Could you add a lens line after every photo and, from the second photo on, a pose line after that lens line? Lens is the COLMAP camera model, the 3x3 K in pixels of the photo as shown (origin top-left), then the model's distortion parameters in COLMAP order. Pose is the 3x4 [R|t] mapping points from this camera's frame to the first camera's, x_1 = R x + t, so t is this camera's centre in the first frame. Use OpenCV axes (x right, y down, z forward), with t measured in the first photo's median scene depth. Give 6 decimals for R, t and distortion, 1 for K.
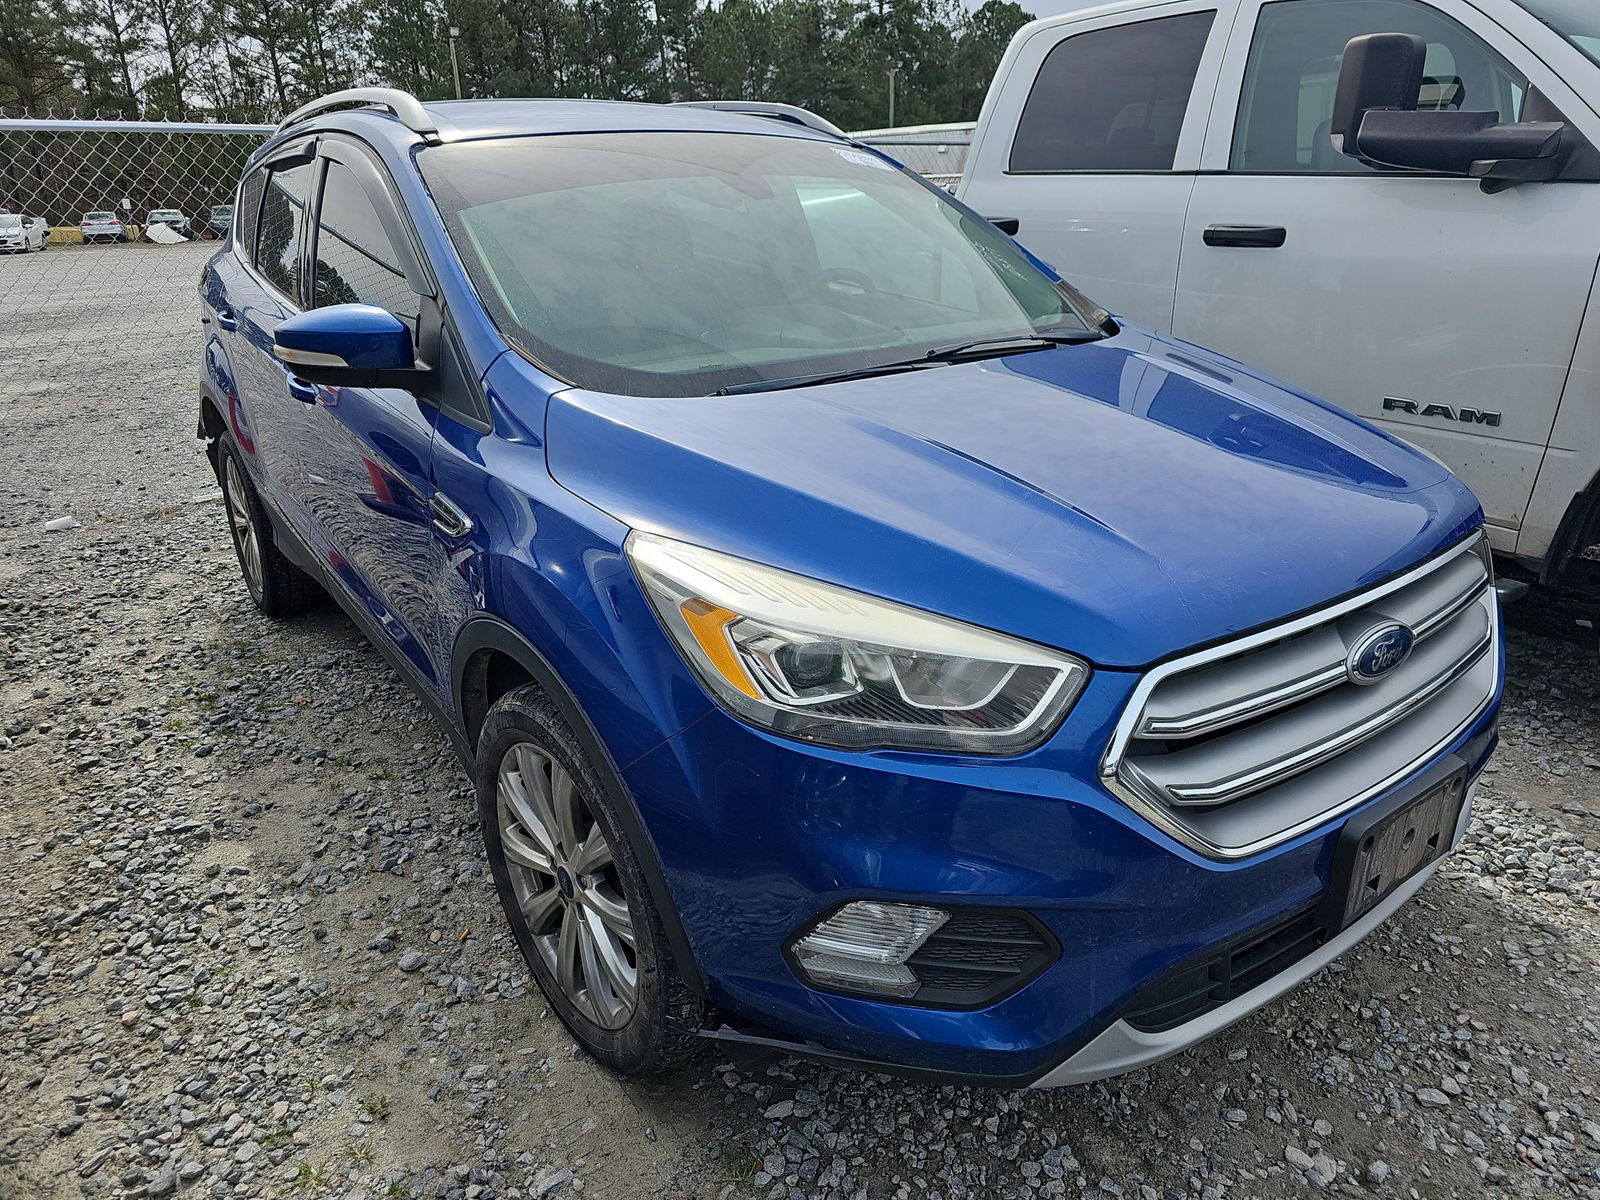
lens RADIAL K [[1042.7, 0, 791.8], [0, 1042.7, 577.2], [0, 0, 1]] dist [0.045311, -0.040356]
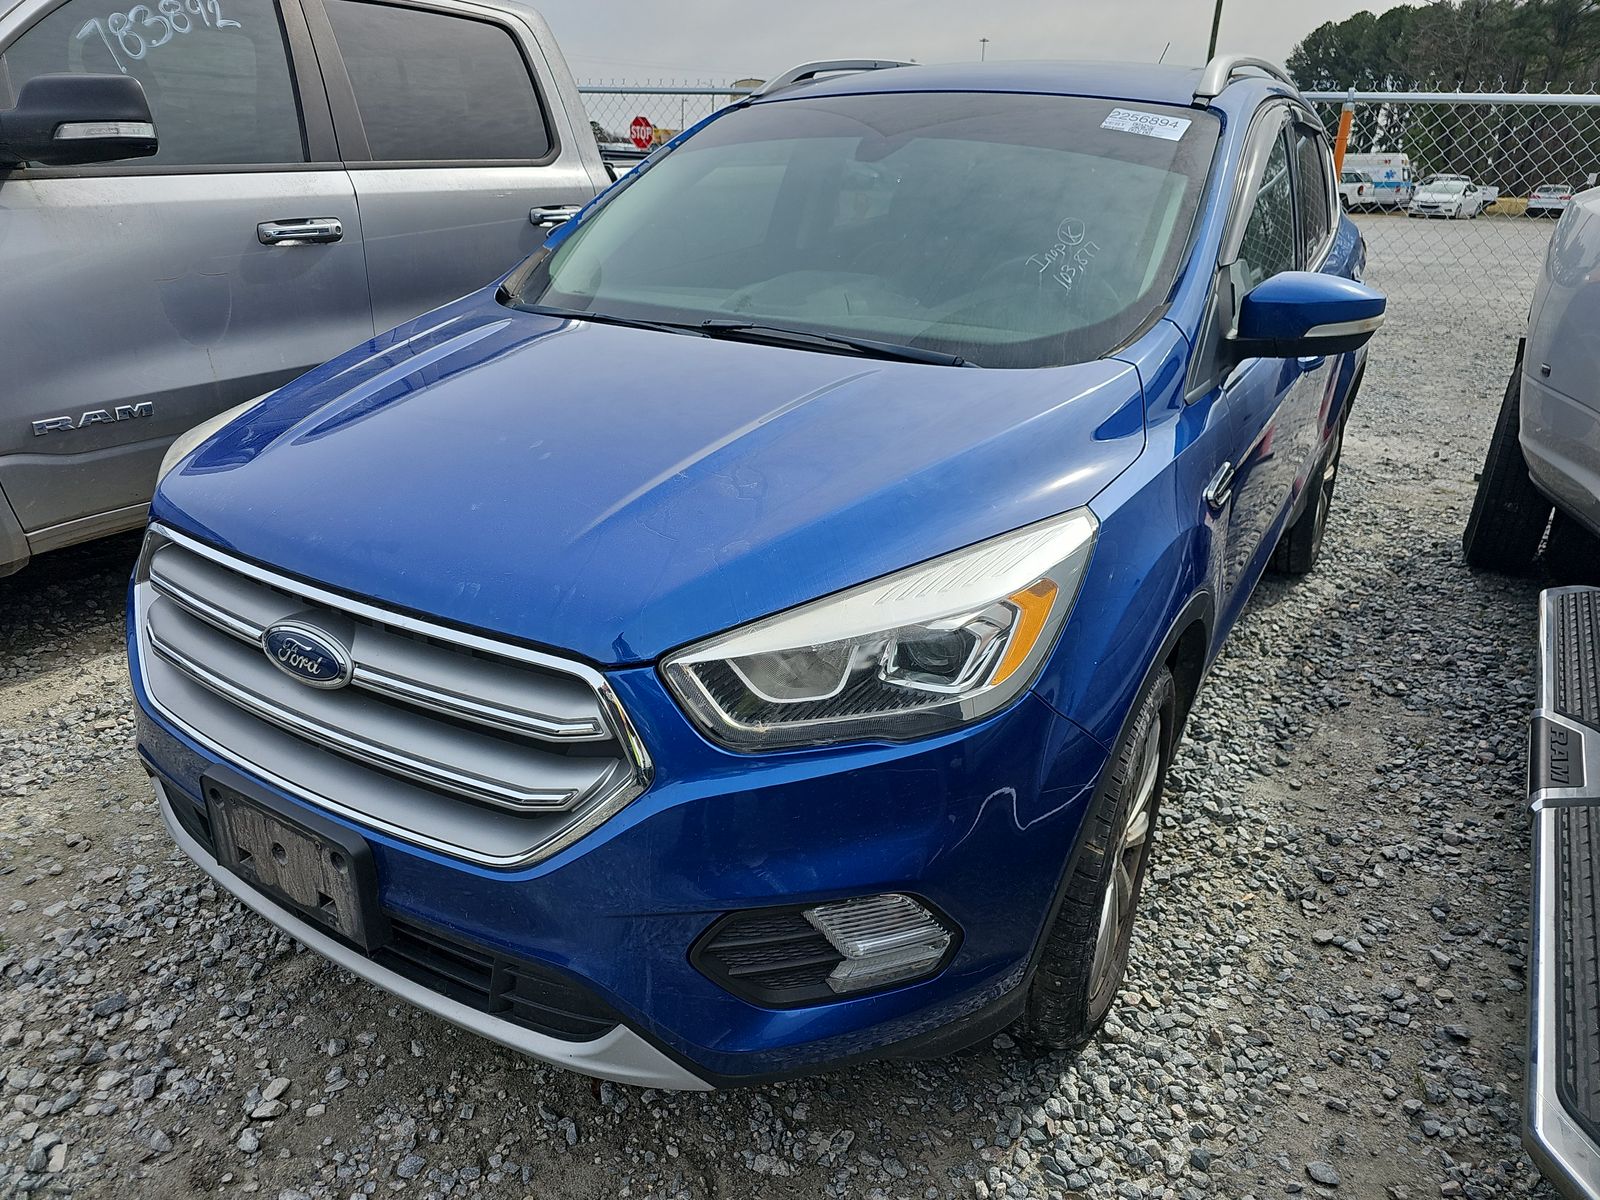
lens RADIAL K [[1036.3, 0, 804.9], [0, 1036.3, 608.6], [0, 0, 1]] dist [0.054433, -0.049573]
pose [[0.392117, 0.396179, -0.830233, 0.956742], [-0.357604, 0.897174, 0.259227, -0.232542], [0.847563, 0.195247, 0.493472, 0.590446]]
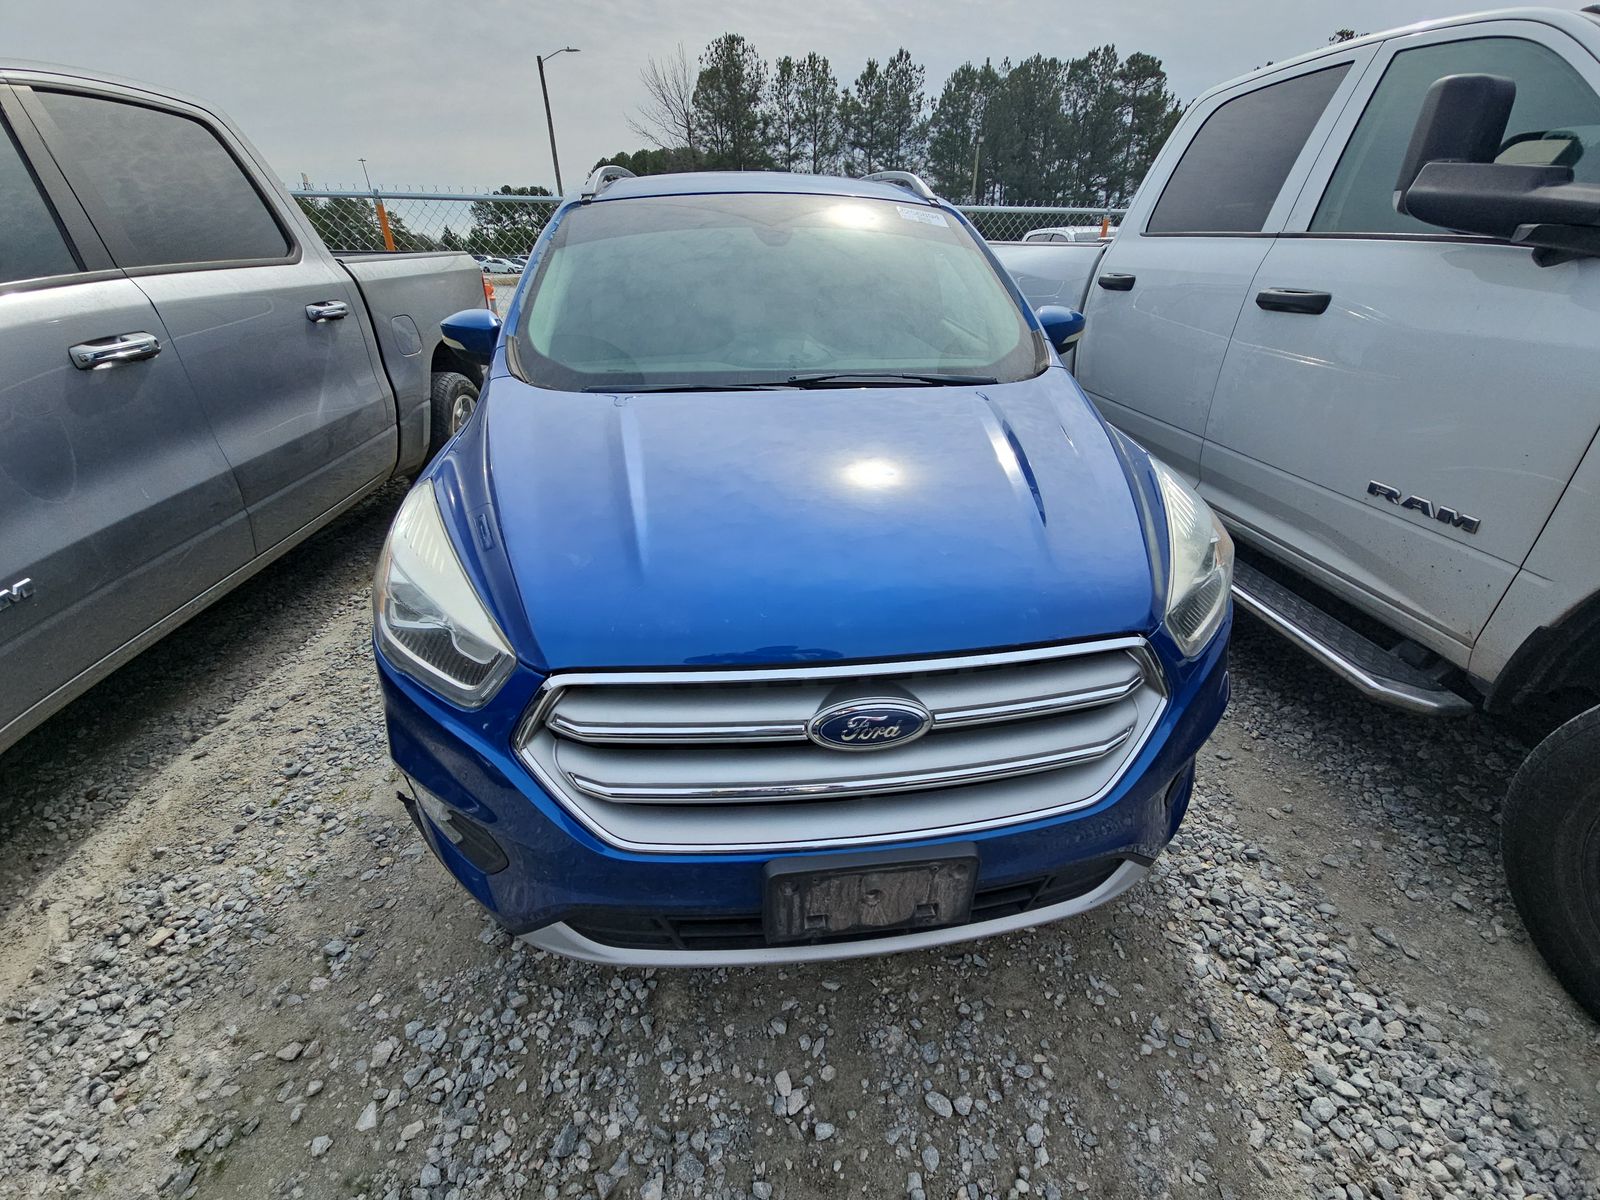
lens RADIAL K [[643.5, 0, 805.3], [0, 643.5, 604.8], [0, 0, 1]] dist [0.001559, -0.000358]
pose [[0.875439, 0.251627, -0.412663, 0.472913], [-0.187431, 0.963723, 0.190020, -0.094568], [0.445507, -0.089005, 0.890843, 0.276858]]
